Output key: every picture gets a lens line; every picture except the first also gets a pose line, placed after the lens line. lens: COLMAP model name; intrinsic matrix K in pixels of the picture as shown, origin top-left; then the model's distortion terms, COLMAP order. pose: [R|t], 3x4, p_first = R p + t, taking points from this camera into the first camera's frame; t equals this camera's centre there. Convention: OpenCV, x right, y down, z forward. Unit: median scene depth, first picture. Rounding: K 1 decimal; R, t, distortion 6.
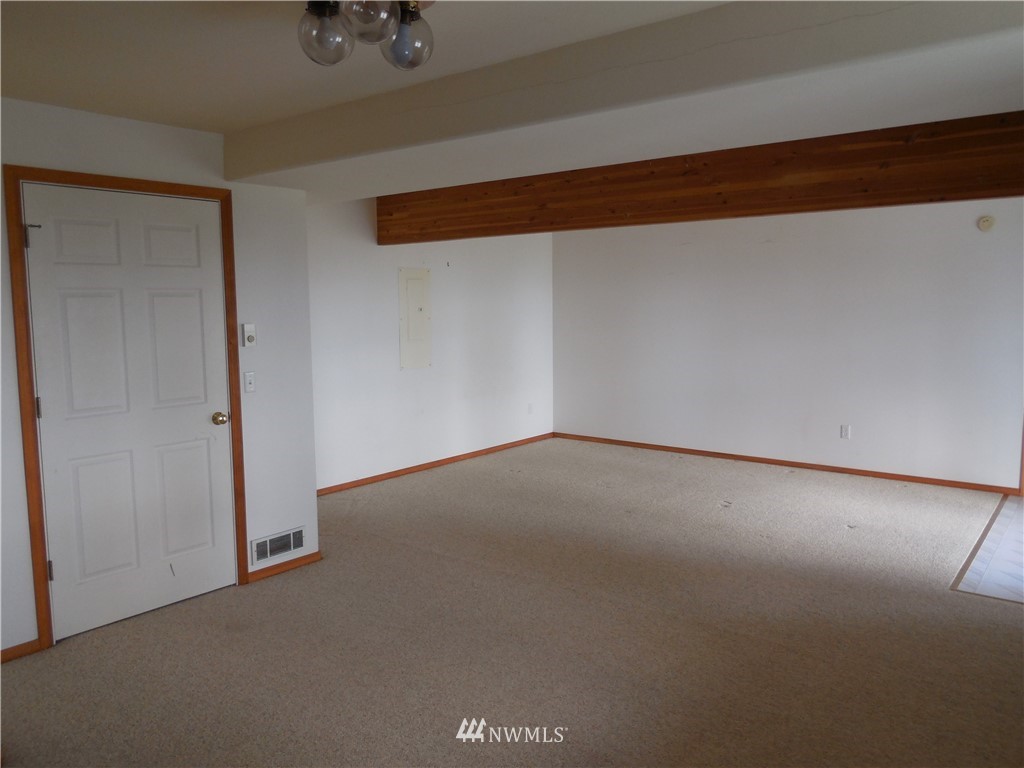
lens RADIAL K [[764.4, 0, 506.3], [0, 764.4, 384.6], [0, 0, 1]] dist [-0.020722, 0.000064]
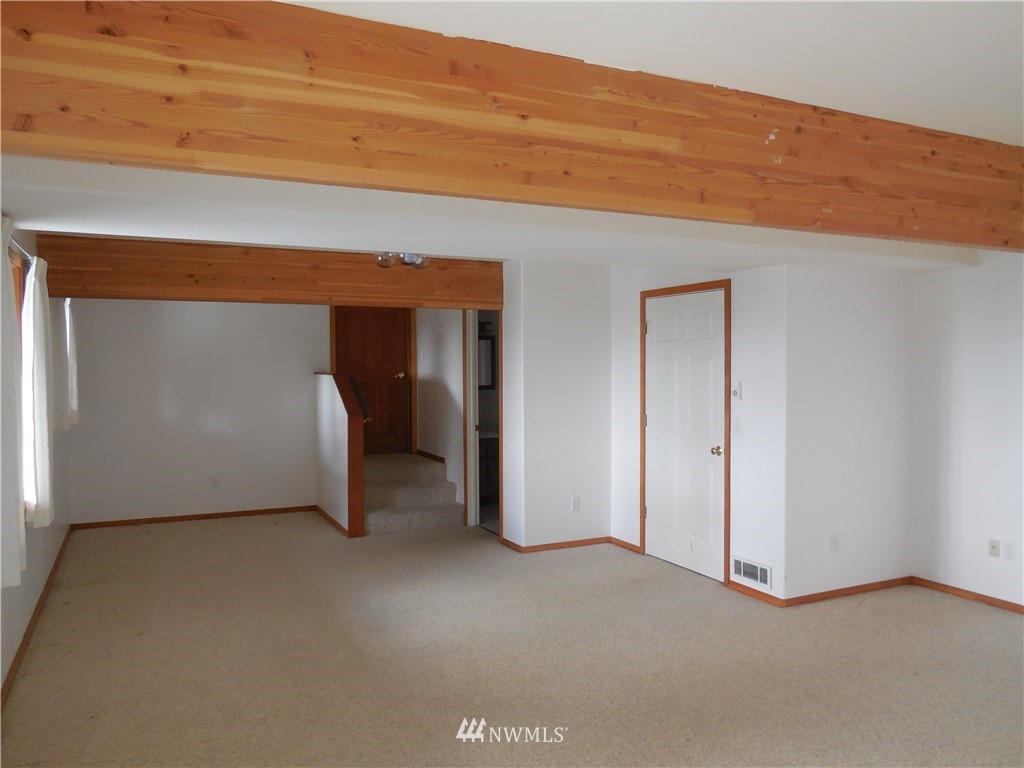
lens RADIAL K [[764.4, 0, 506.3], [0, 764.4, 384.6], [0, 0, 1]] dist [-0.020722, 0.000064]
pose [[-0.433533, 0.034087, -0.900493, 0.976476], [-0.091066, 0.992511, 0.081413, -0.144577], [0.896524, 0.117300, -0.427183, 1.221314]]
